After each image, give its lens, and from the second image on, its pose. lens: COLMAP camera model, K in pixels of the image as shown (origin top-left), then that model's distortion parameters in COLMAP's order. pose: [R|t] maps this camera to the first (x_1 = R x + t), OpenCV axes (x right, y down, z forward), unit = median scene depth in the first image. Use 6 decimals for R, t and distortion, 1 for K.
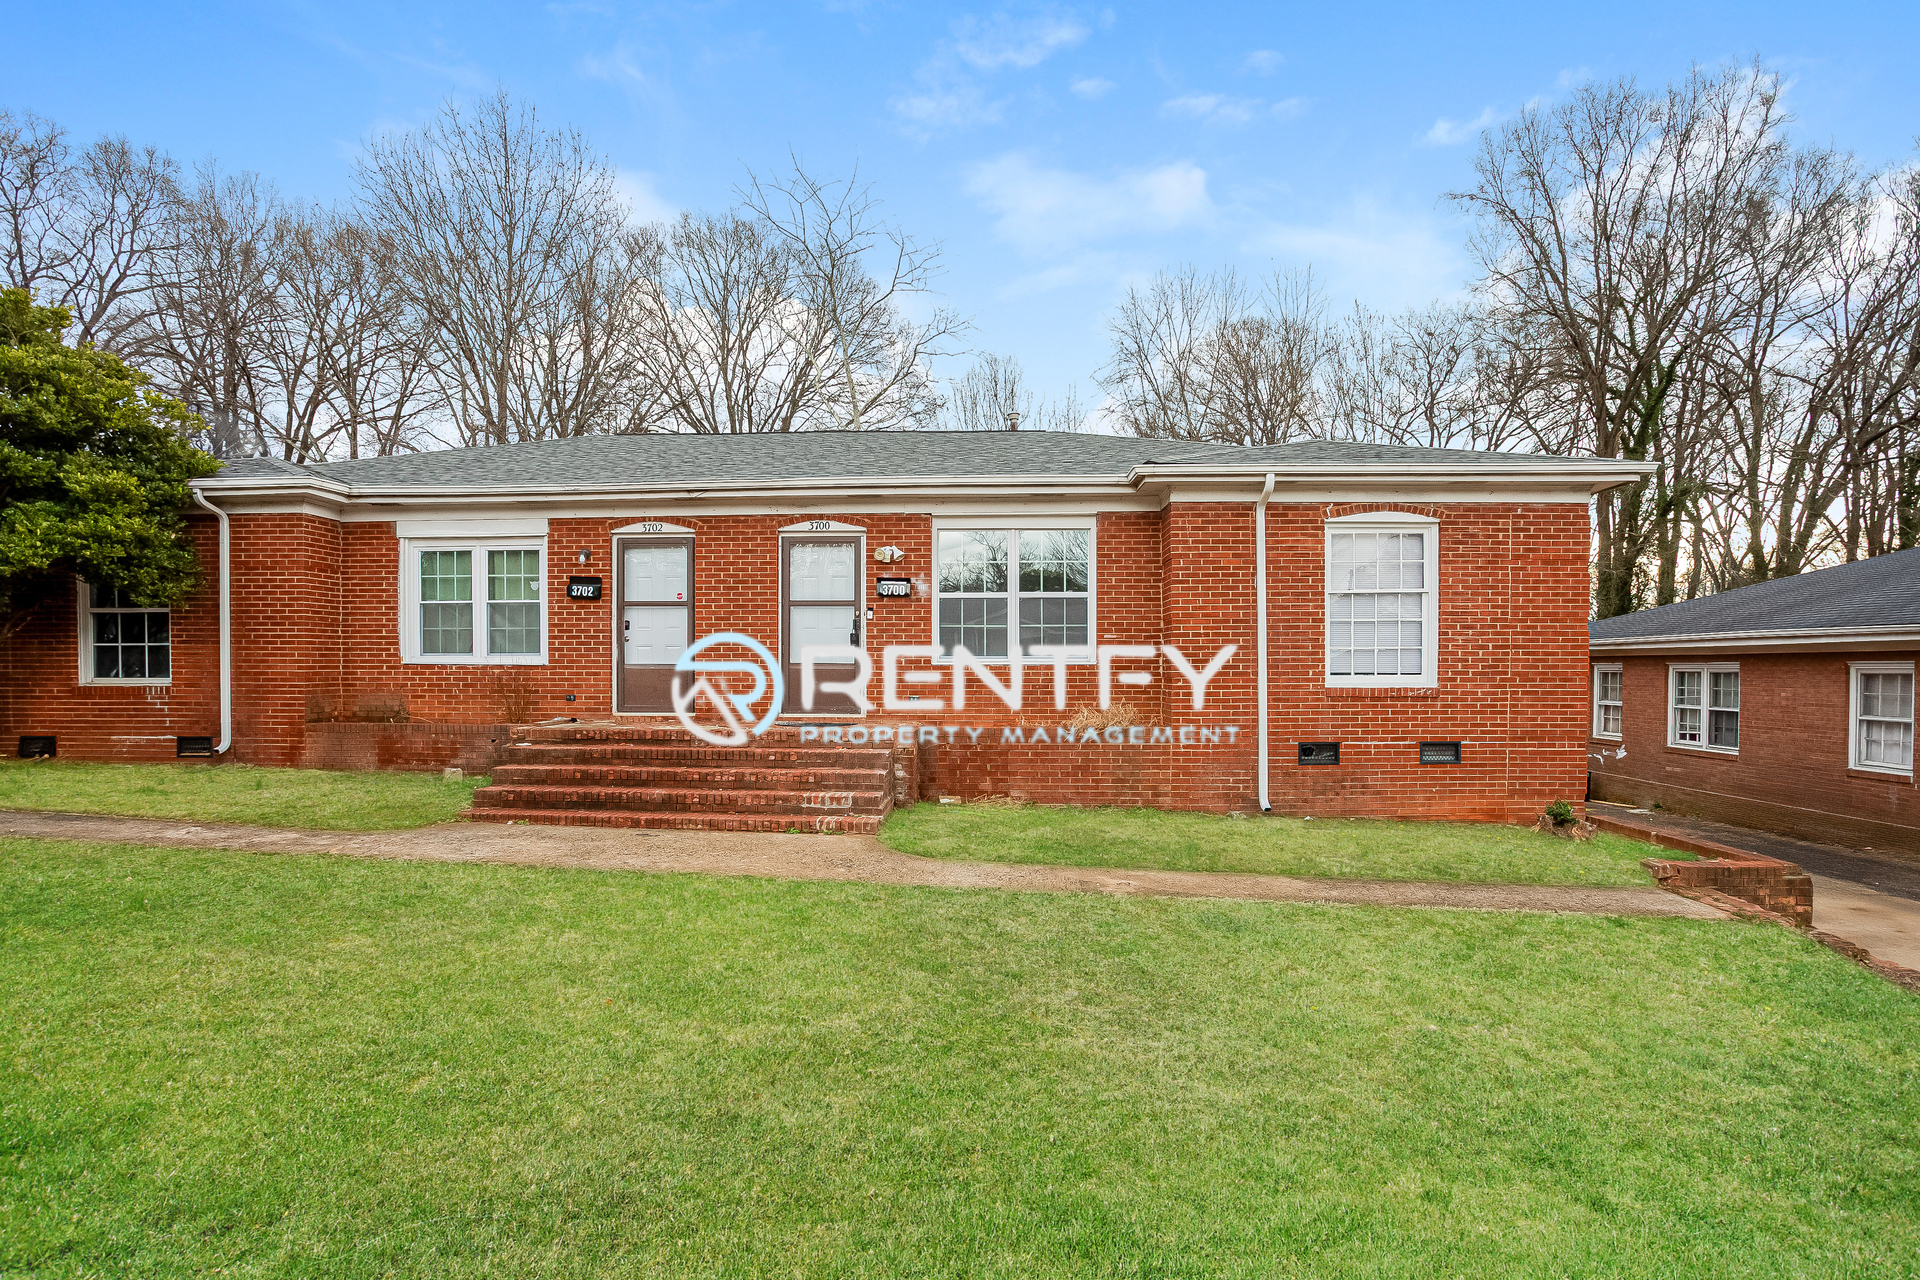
lens RADIAL K [[949.9, 0, 956.0], [0, 949.9, 681.8], [0, 0, 1]] dist [-0.053935, 0.027702]
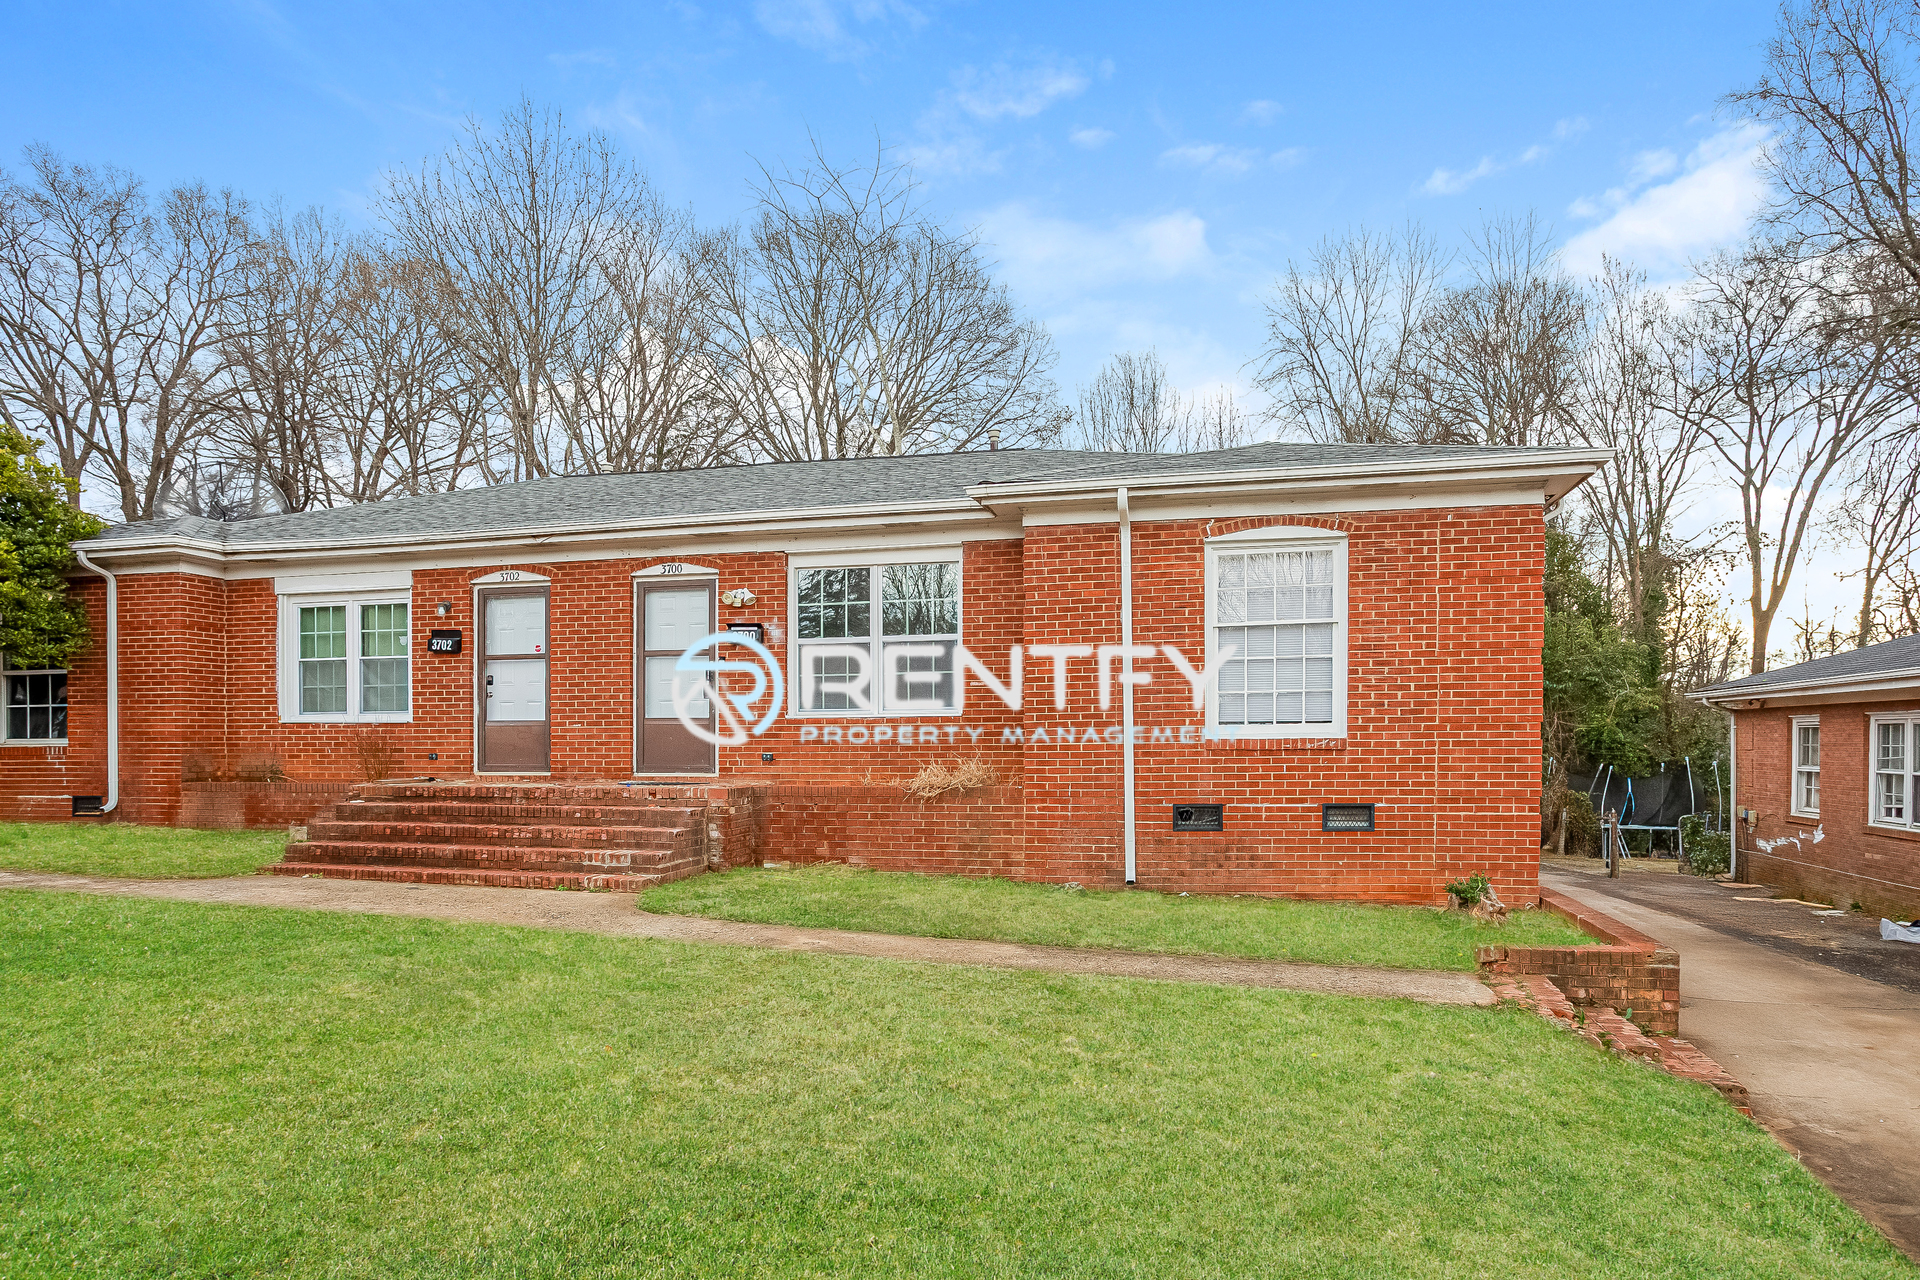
lens RADIAL K [[1178.4, 0, 959.8], [0, 1178.4, 752.1], [0, 0, 1]] dist [-0.031375, 0.041622]
pose [[0.980640, -0.004290, -0.195772, 0.379136], [0.002527, 0.999954, -0.009251, 0.026857], [0.195803, 0.008577, 0.980606, -0.070788]]
